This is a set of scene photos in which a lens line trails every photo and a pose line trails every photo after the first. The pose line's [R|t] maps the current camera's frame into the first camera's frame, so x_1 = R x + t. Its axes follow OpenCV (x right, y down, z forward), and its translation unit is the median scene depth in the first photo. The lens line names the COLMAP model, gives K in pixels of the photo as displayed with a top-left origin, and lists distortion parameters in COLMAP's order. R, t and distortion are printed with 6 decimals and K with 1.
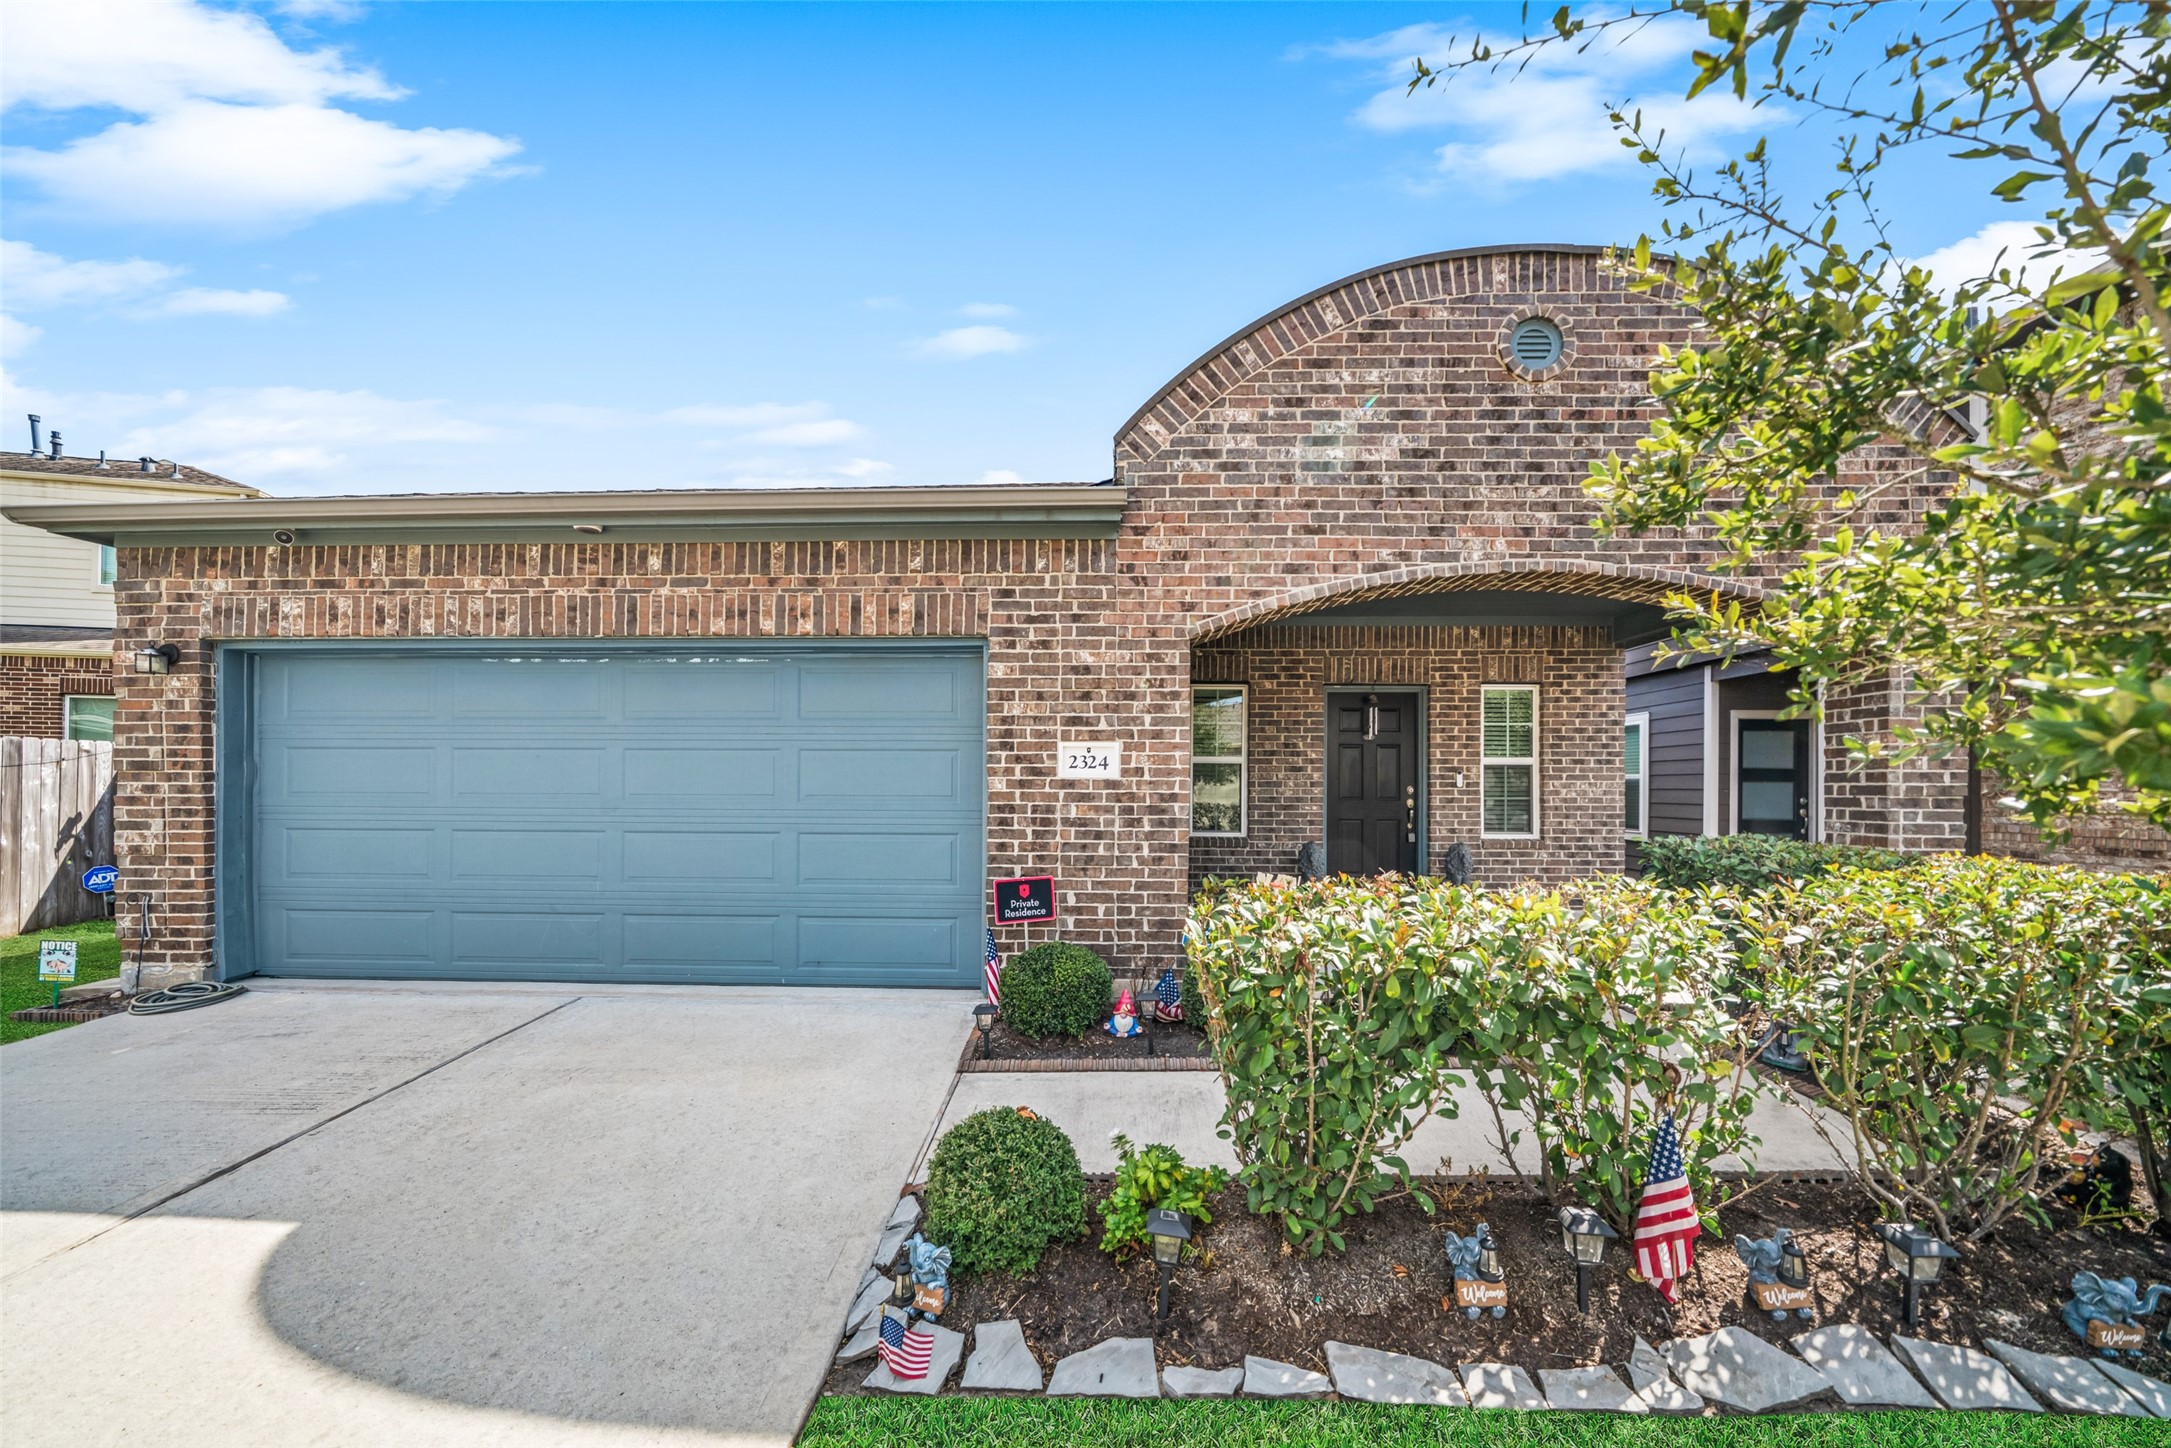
lens RADIAL K [[749.0, 0, 1081.5], [0, 749.0, 779.5], [0, 0, 1]] dist [-0.008418, 0.000273]
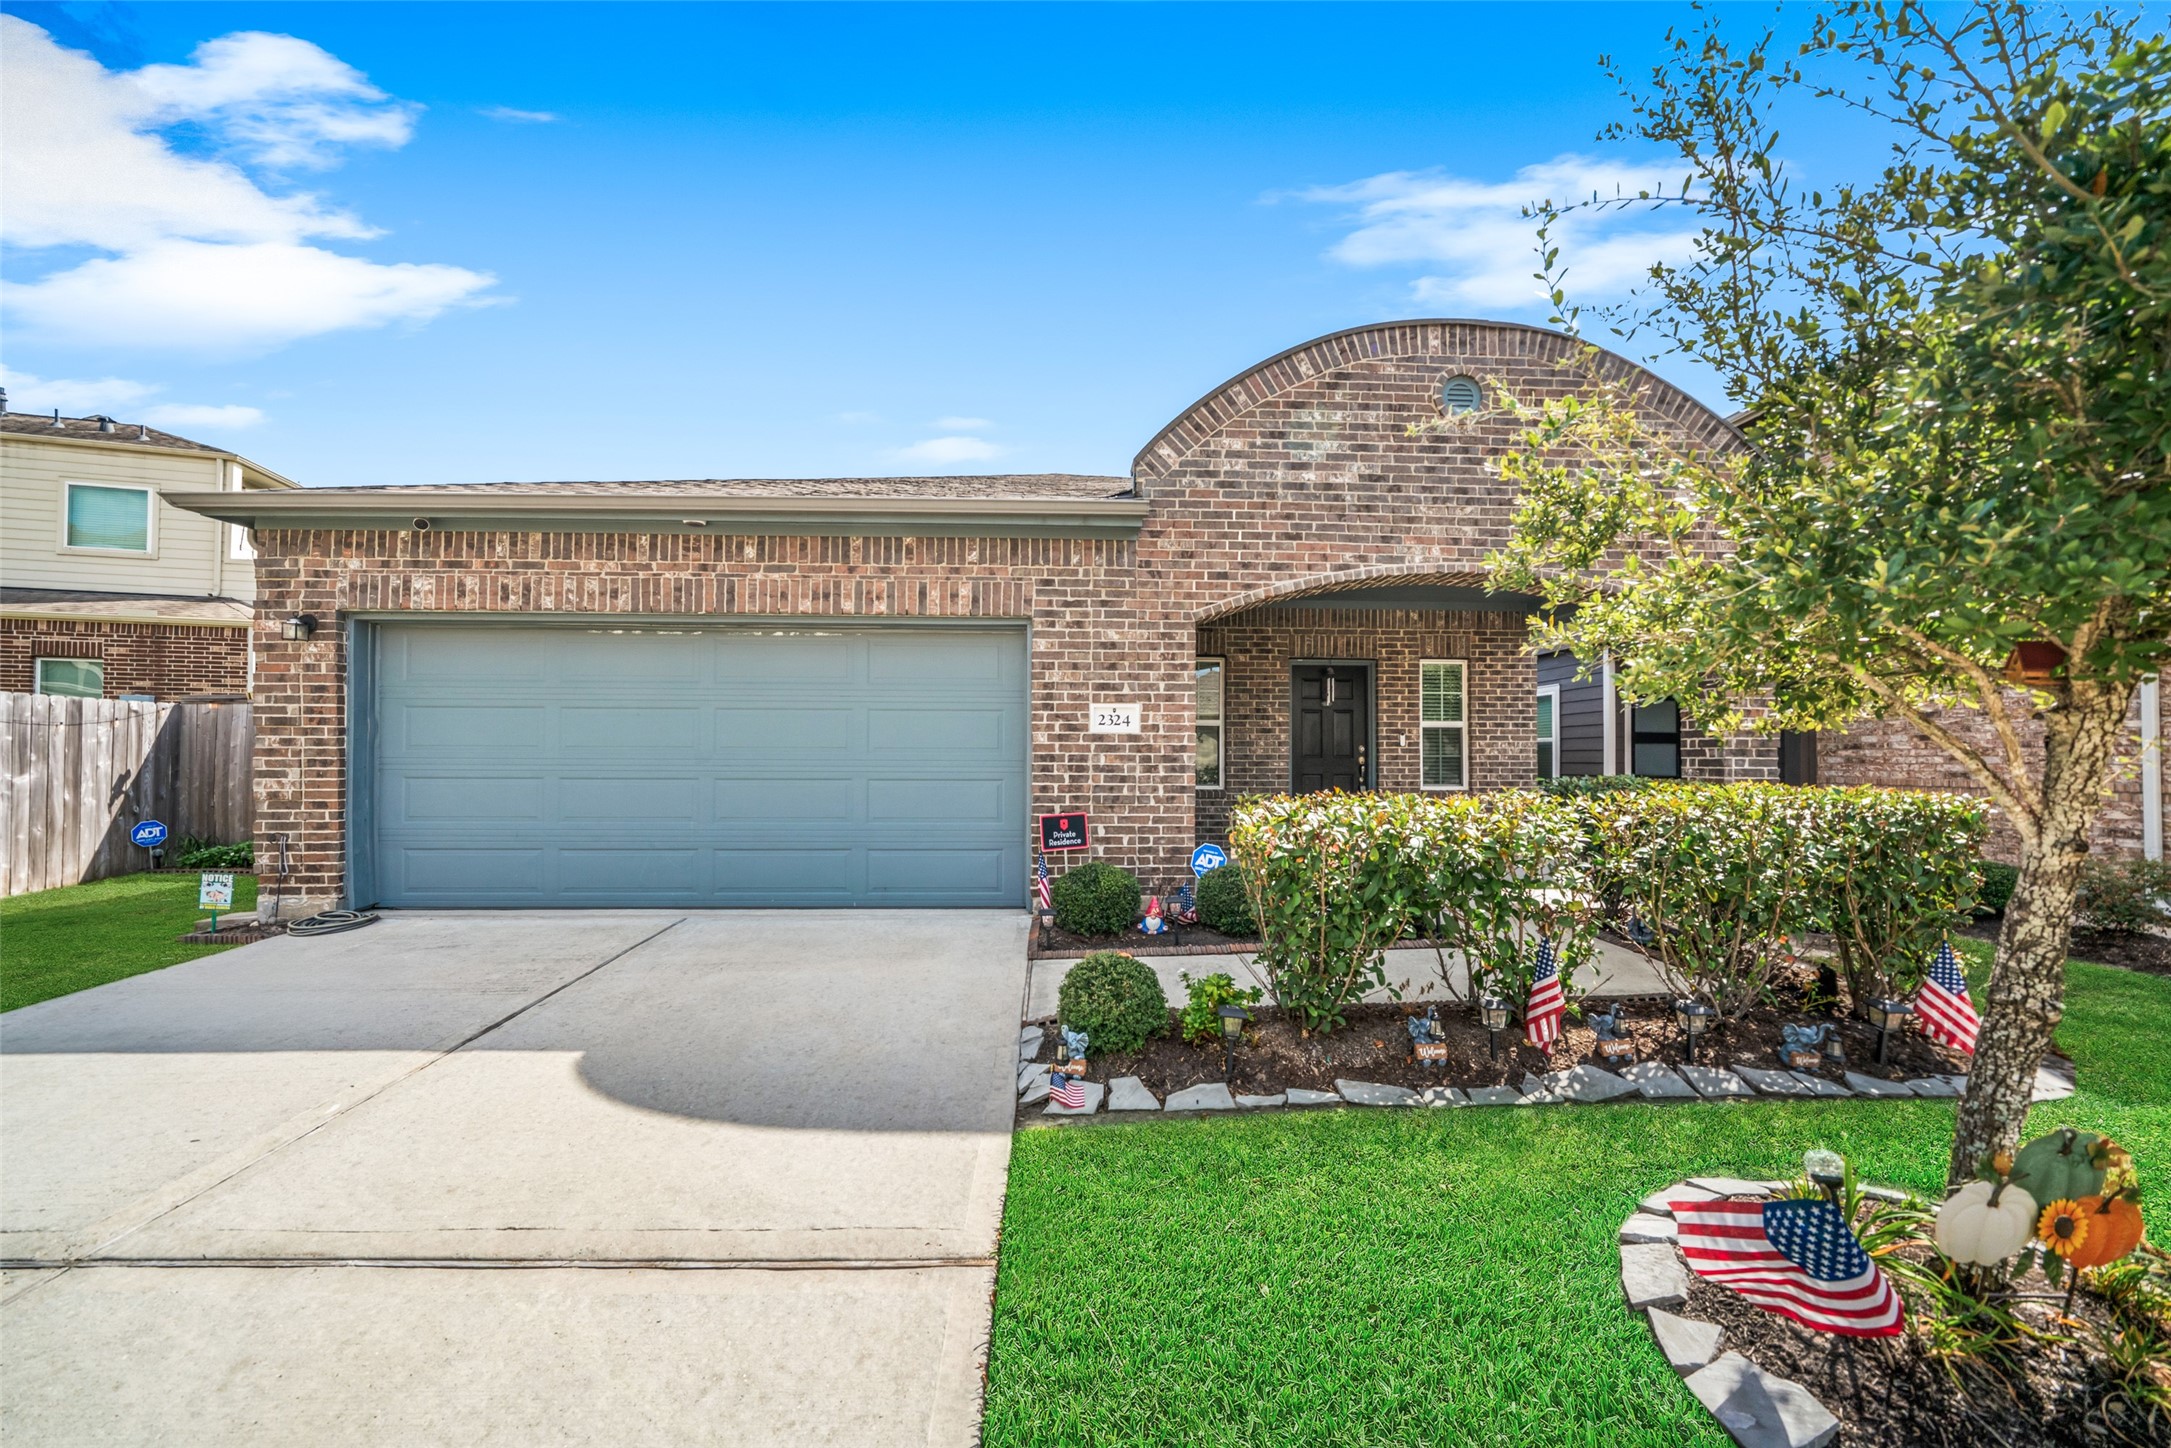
lens RADIAL K [[744.0, 0, 1081.4], [0, 744.0, 737.1], [0, 0, 1]] dist [-0.008484, 0.000010]
pose [[0.997691, 0.001202, 0.067903, -0.127338], [-0.000062, 0.999859, -0.016803, 0.025274], [-0.067913, 0.016760, 0.997550, -0.216527]]
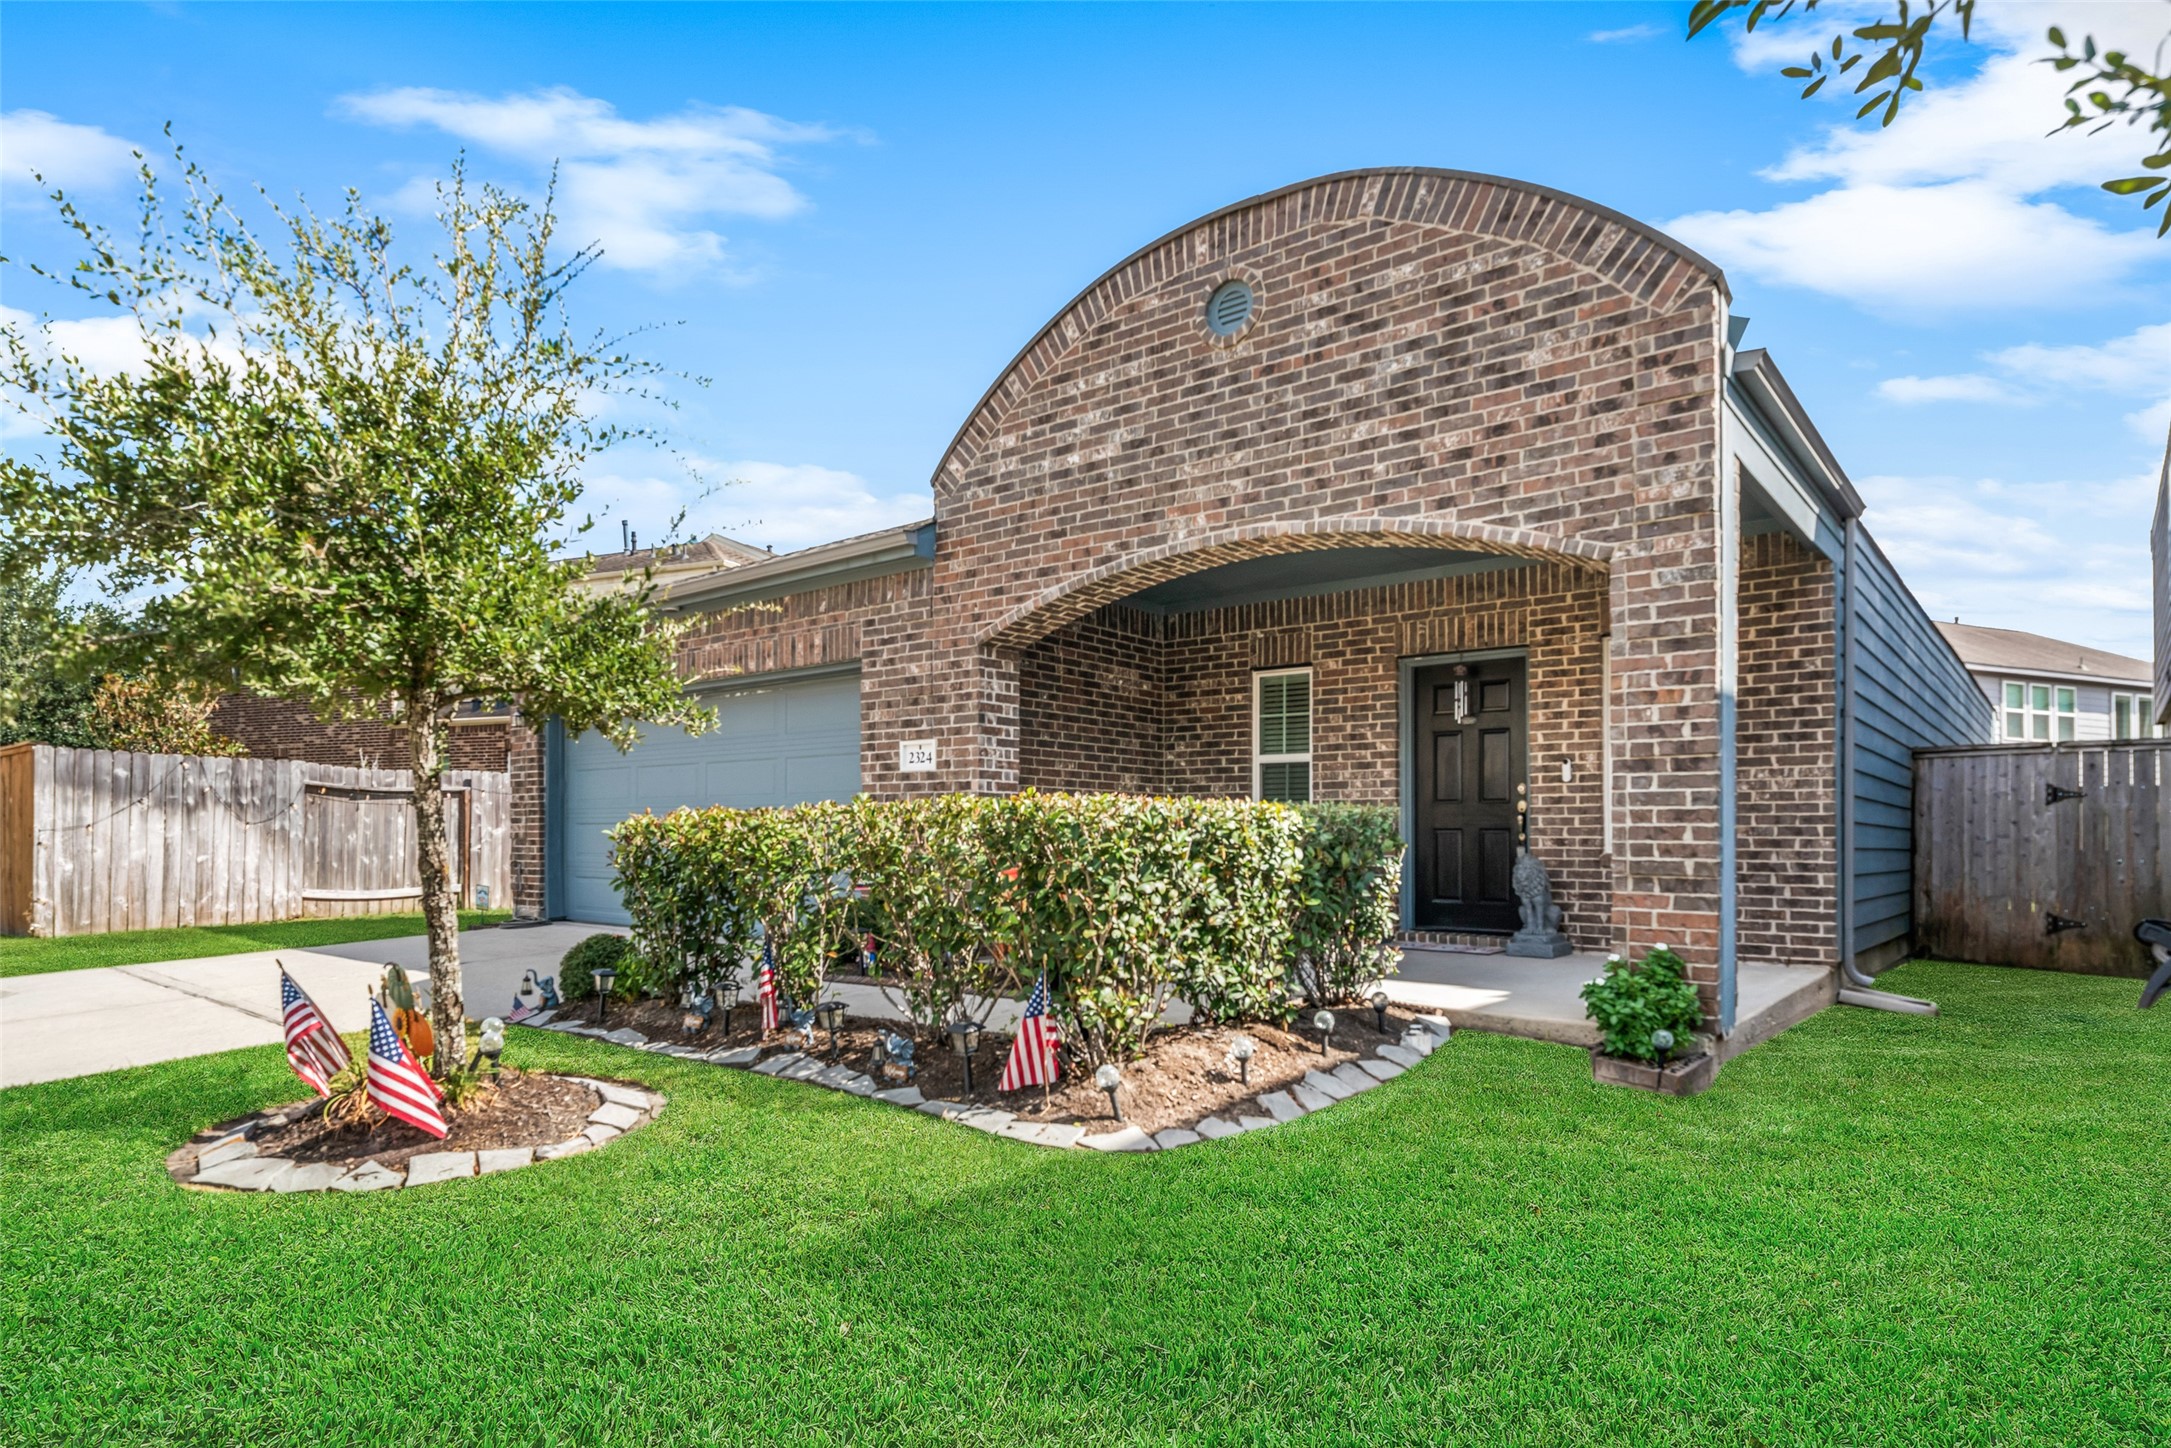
lens RADIAL K [[1191.3, 0, 1090.5], [0, 1191.3, 814.2], [0, 0, 1]] dist [0.001827, 0.000557]
pose [[0.794293, -0.012219, -0.607413, 1.369407], [0.001569, 0.999836, -0.018062, 0.100980], [0.607533, 0.013393, 0.794181, -0.328555]]
